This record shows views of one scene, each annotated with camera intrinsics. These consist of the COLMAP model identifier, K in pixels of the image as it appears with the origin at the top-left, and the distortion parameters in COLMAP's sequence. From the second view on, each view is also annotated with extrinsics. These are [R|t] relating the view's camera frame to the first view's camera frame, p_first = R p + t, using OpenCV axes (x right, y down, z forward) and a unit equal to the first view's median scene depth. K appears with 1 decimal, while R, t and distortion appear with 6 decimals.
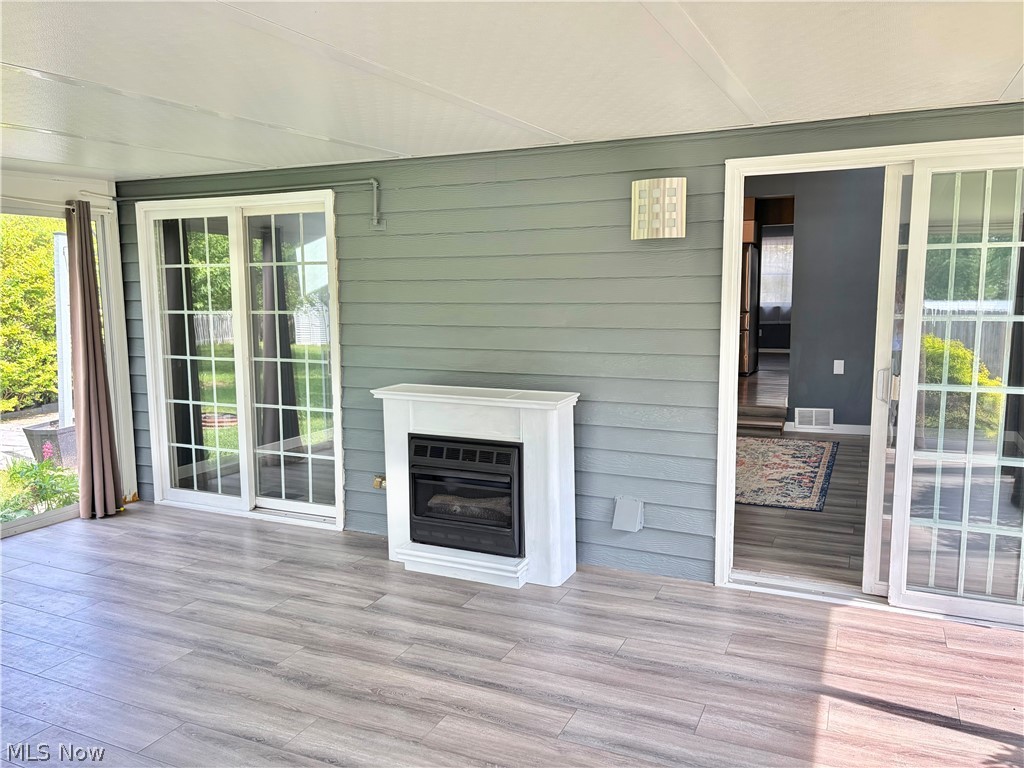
lens RADIAL K [[781.1, 0, 507.5], [0, 781.1, 383.3], [0, 0, 1]] dist [0.062506, -0.060857]
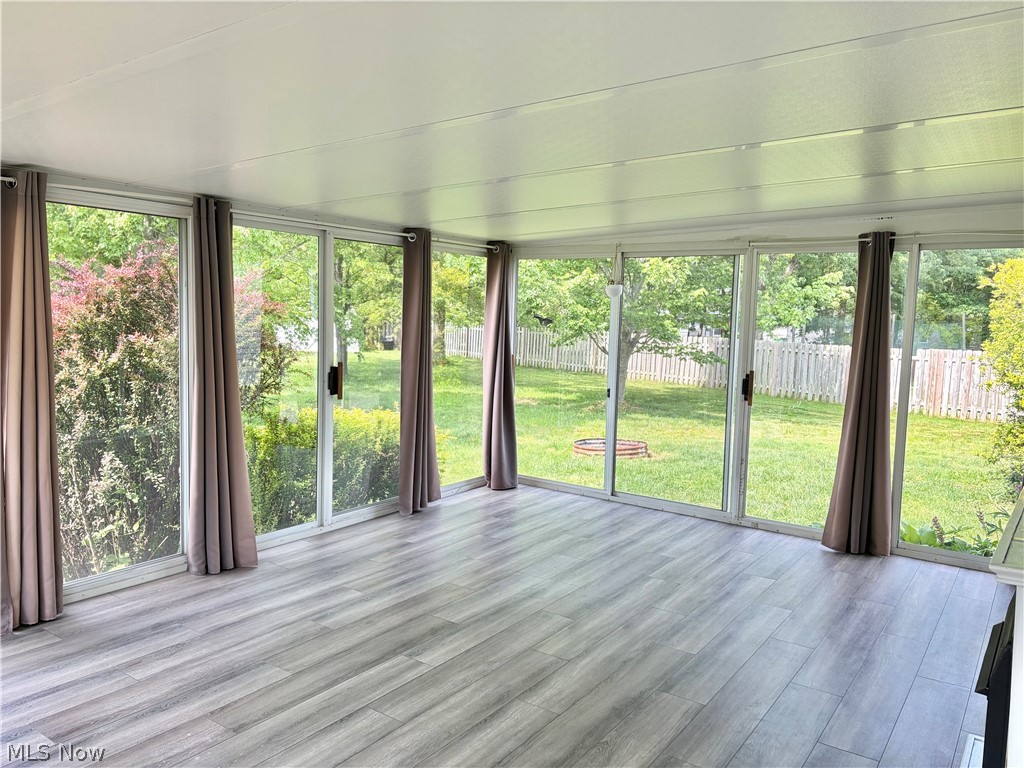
lens RADIAL K [[781.1, 0, 515.3], [0, 781.1, 377.7], [0, 0, 1]] dist [0.062506, -0.060857]
pose [[-0.169952, 0.085978, -0.981694, 0.581576], [-0.149524, 0.982403, 0.111926, -0.096746], [0.974043, 0.165808, -0.154106, 0.780836]]
